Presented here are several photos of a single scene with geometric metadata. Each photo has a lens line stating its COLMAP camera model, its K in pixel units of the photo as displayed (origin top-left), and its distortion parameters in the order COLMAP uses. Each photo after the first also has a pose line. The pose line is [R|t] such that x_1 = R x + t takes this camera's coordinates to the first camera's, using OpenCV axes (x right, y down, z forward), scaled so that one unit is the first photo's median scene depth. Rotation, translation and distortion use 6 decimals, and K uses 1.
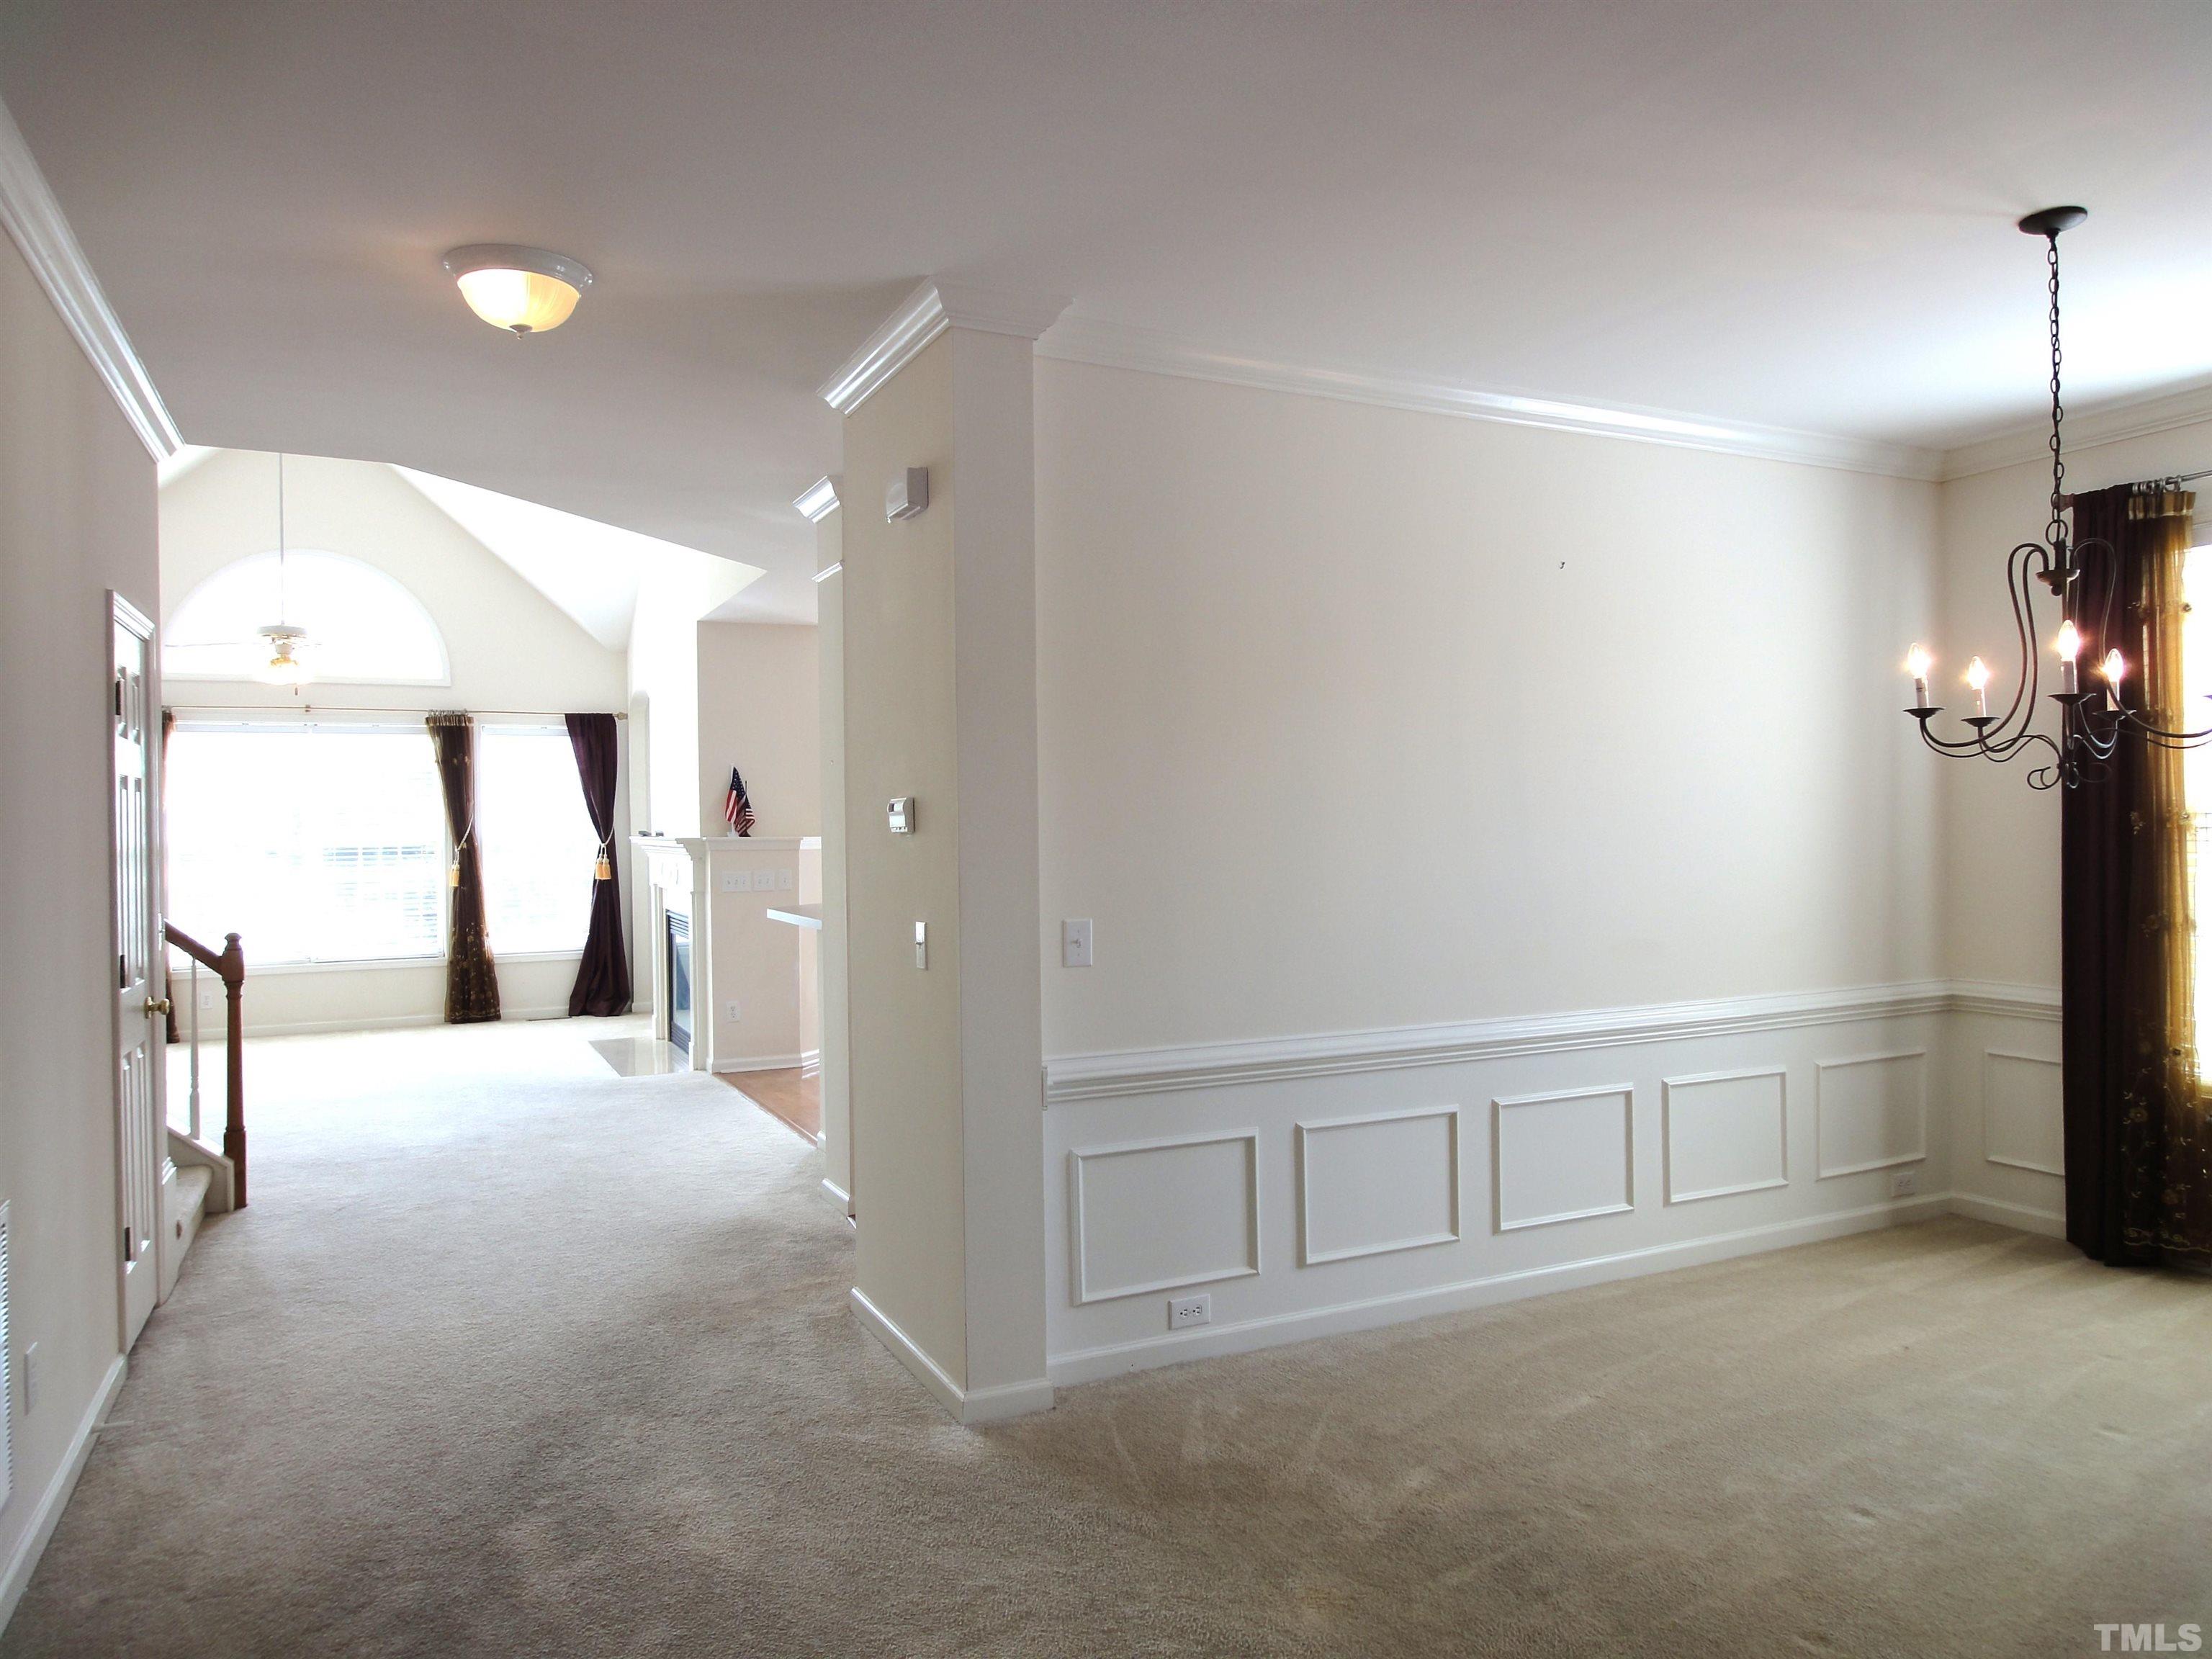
lens RADIAL K [[1467.7, 0, 1106.0], [0, 1467.7, 829.5], [0, 0, 1]] dist [-0.003971, -0.000419]
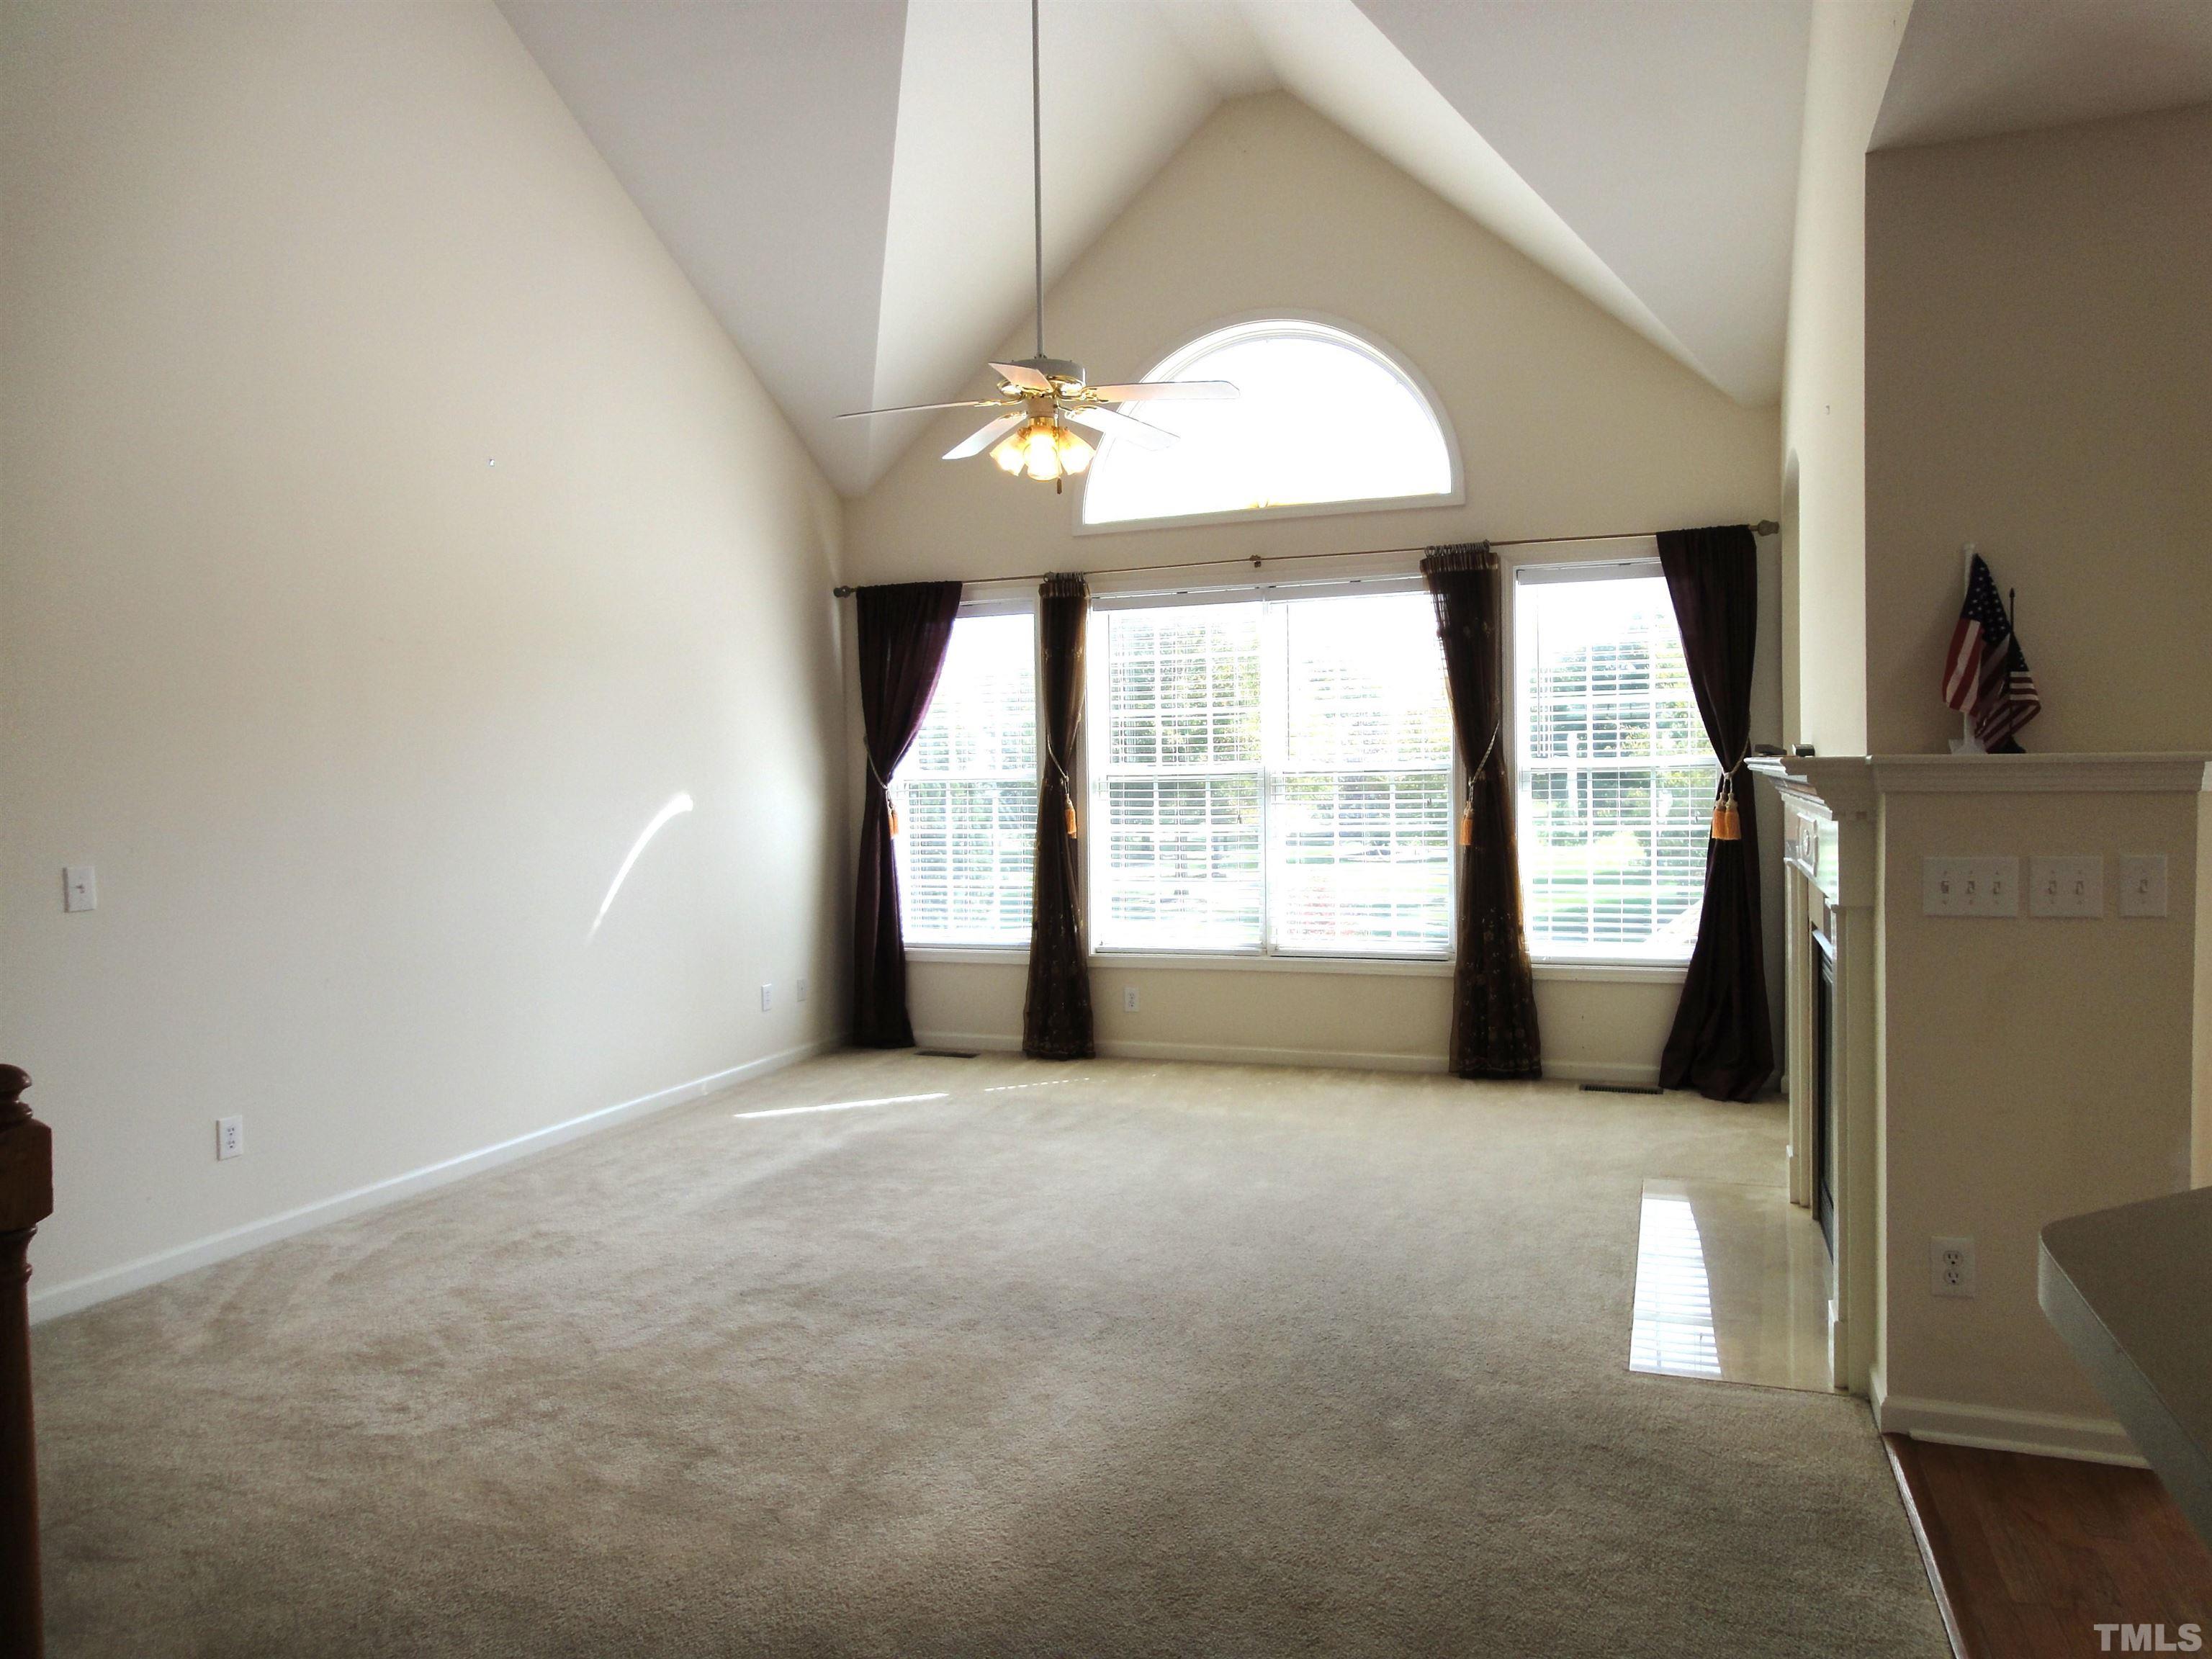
lens RADIAL K [[1476.8, 0, 1101.6], [0, 1476.8, 822.3], [0, 0, 1]] dist [-0.004471, 0.002253]
pose [[0.682649, 0.025641, -0.730296, -0.213143], [0.005649, 0.999169, 0.040362, 0.009227], [0.730724, -0.031678, 0.681937, 0.939315]]
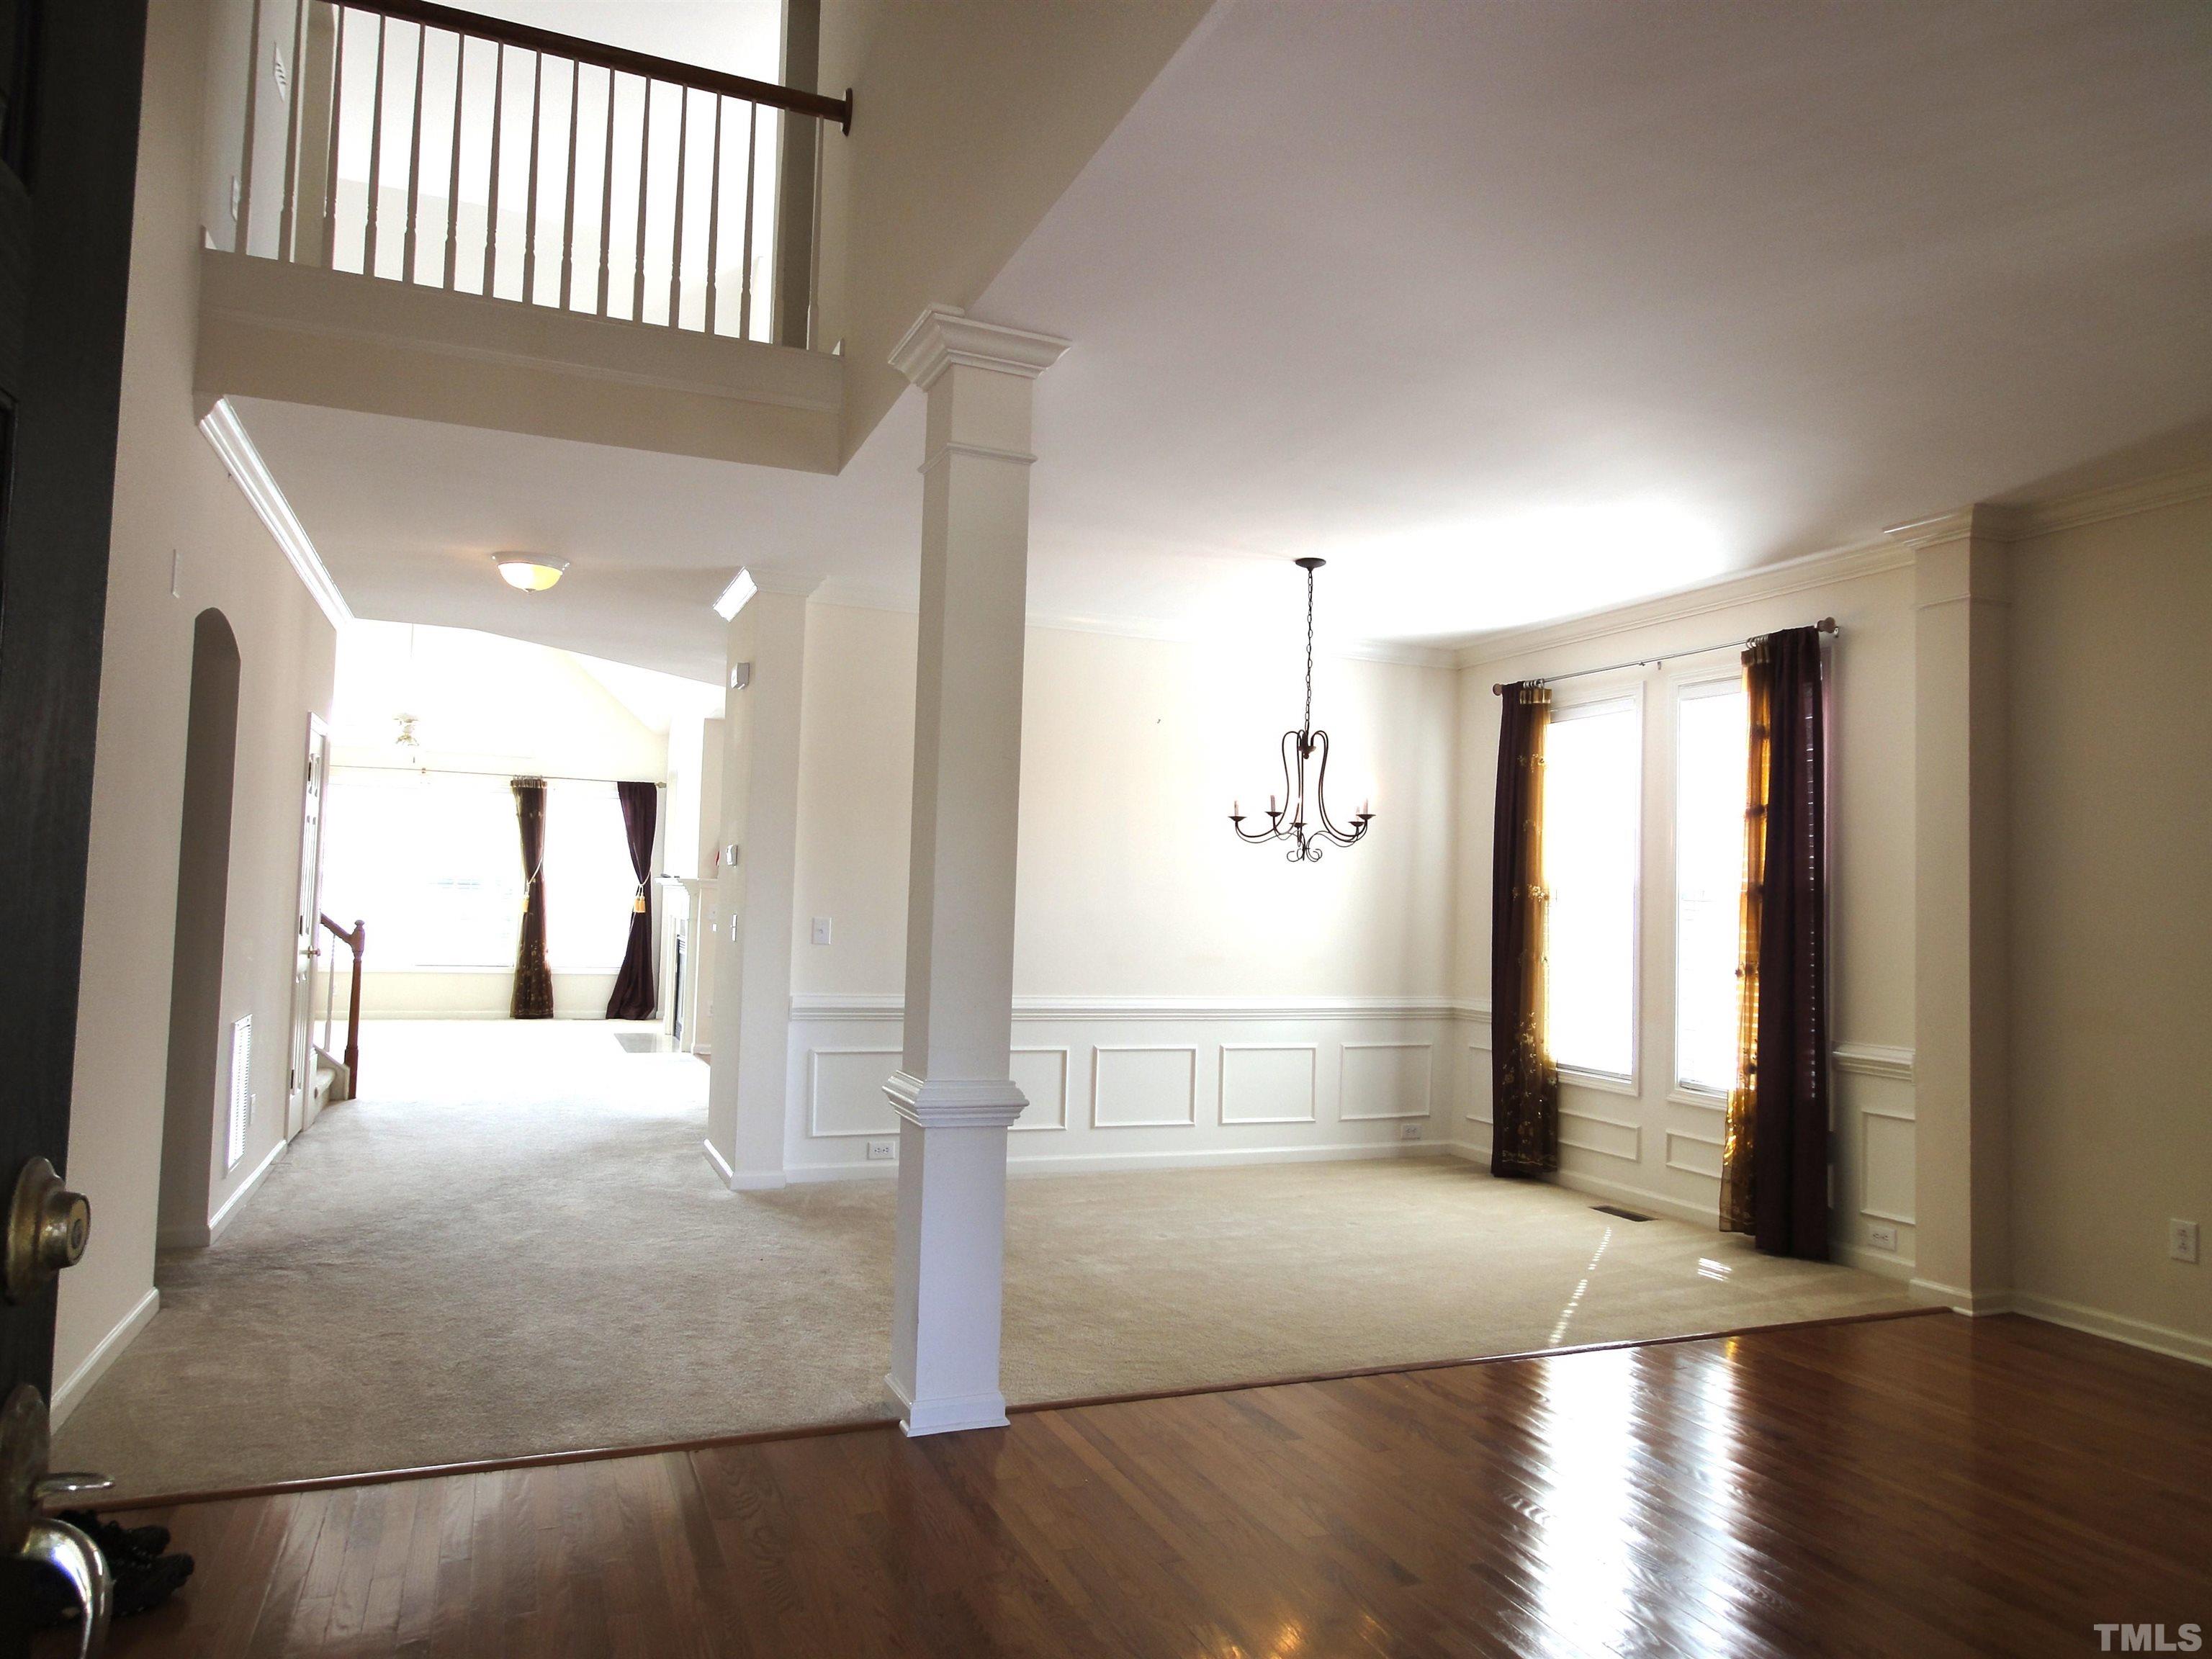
lens RADIAL K [[1476.8, 0, 1101.6], [0, 1476.8, 822.3], [0, 0, 1]] dist [-0.004471, 0.002253]
pose [[0.996576, 0.039177, -0.072807, 0.293705], [-0.043329, 0.997470, -0.056350, 0.021874], [0.070415, 0.059312, 0.995753, -0.501372]]
